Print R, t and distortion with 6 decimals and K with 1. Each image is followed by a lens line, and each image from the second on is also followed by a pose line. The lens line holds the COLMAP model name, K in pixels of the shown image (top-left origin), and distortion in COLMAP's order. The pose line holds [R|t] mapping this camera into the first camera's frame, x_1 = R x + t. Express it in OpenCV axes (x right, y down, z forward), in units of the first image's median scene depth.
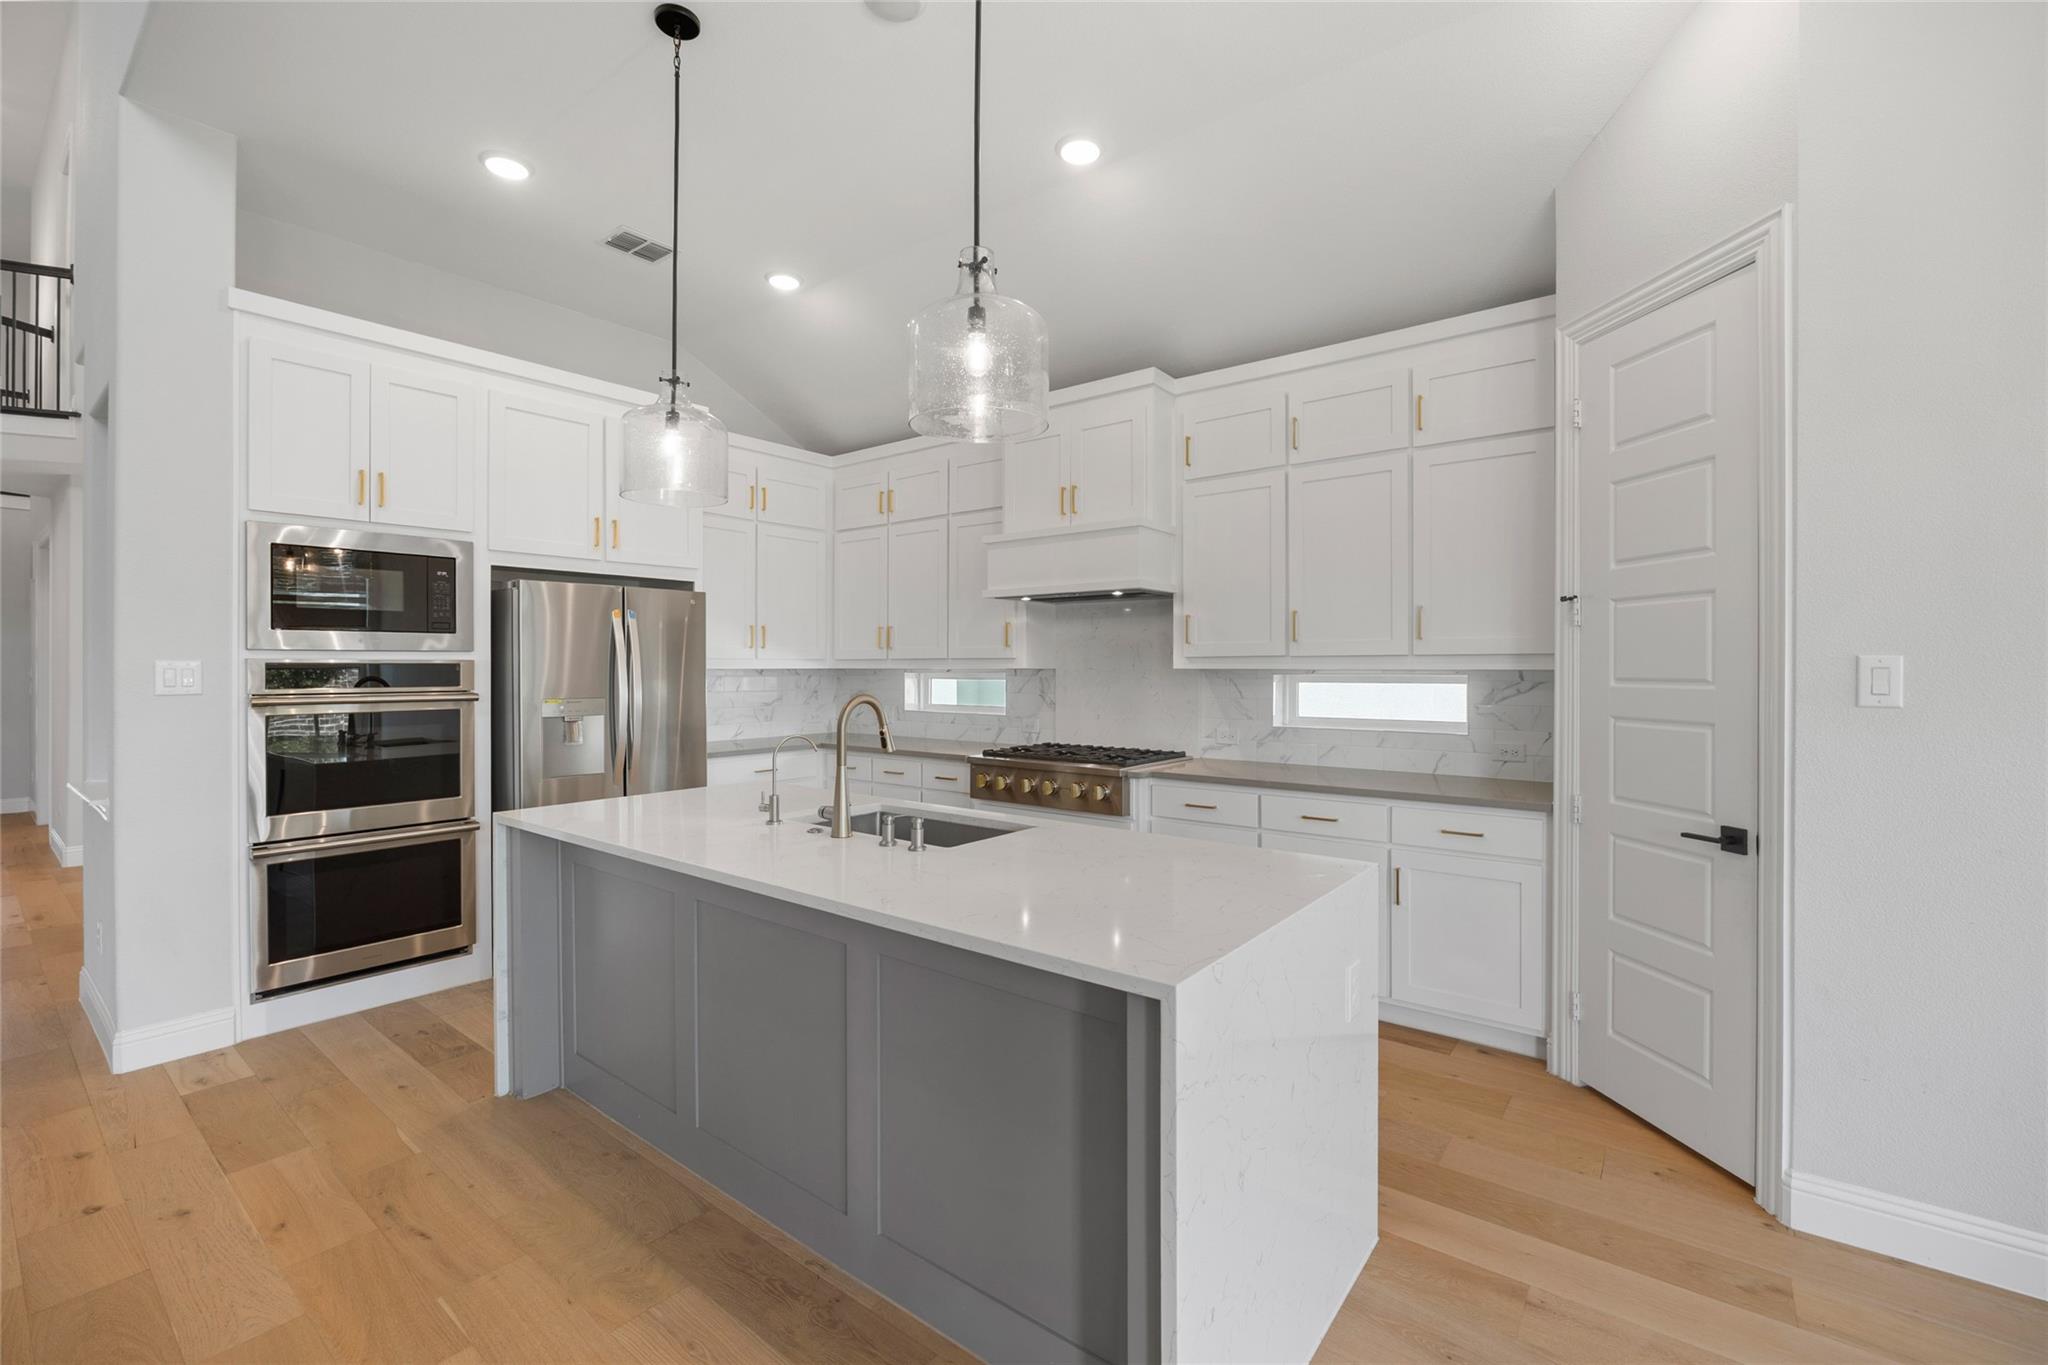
lens RADIAL K [[878.6, 0, 1017.7], [0, 878.6, 674.5], [0, 0, 1]] dist [0.012030, -0.000177]
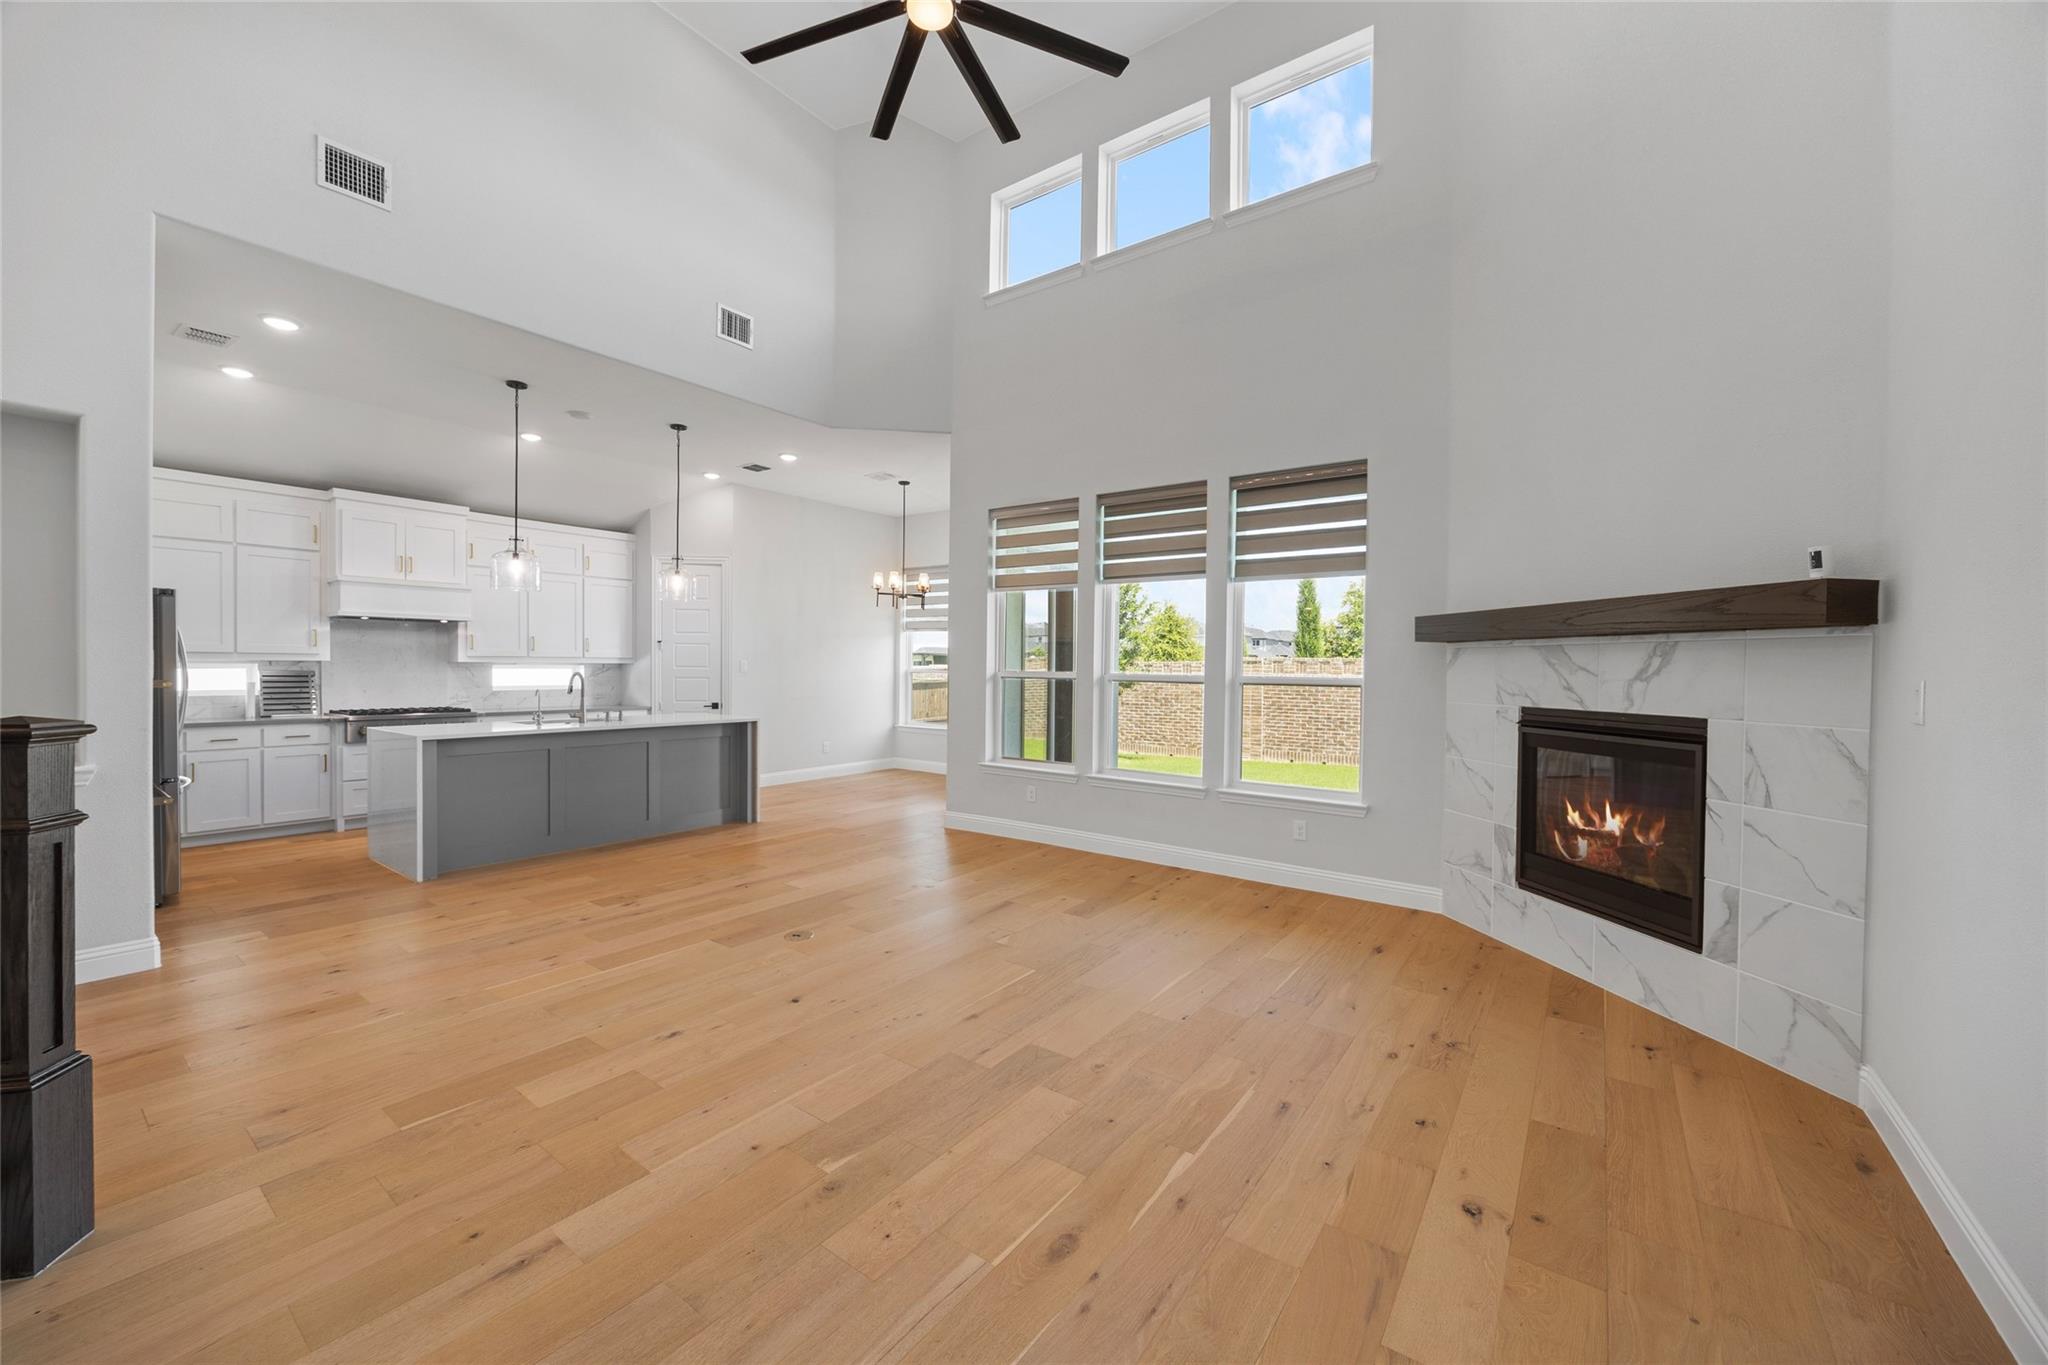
lens RADIAL K [[788.0, 0, 1056.8], [0, 788.0, 671.5], [0, 0, 1]] dist [0.000217, -0.000109]
pose [[-0.053900, -0.008947, 0.998506, -8.801493], [0.000151, 0.999960, 0.008969, -0.004377], [-0.998546, 0.000635, -0.053897, -1.102889]]
